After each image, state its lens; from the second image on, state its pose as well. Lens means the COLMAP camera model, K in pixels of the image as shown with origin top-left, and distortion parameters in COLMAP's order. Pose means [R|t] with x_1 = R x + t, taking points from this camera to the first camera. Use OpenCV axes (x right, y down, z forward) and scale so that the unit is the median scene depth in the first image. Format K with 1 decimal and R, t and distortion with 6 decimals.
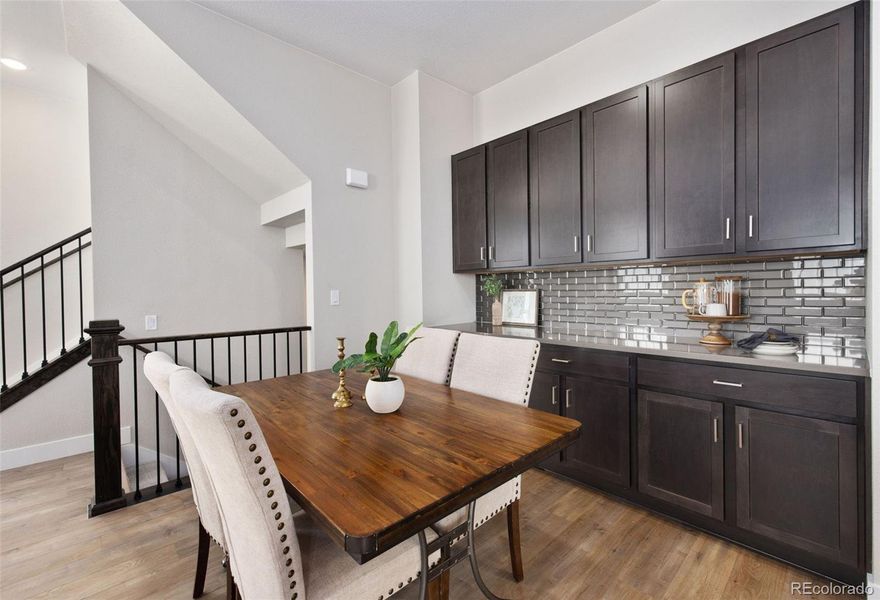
lens RADIAL K [[379.4, 0, 436.9], [0, 379.4, 288.5], [0, 0, 1]] dist [0.004295, 0.000139]
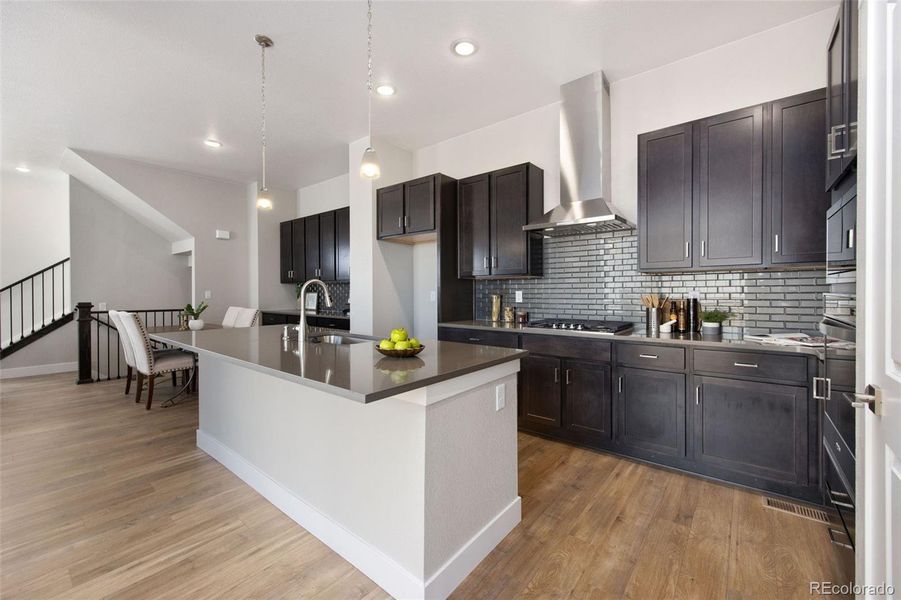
lens RADIAL K [[366.2, 0, 456.9], [0, 366.2, 293.9], [0, 0, 1]] dist [0.002842, -0.000300]
pose [[0.988851, 0.013008, 0.148342, 0.766513], [-0.013069, 0.999914, -0.000564, 0.003164], [-0.148337, -0.001381, 0.988936, -1.140675]]
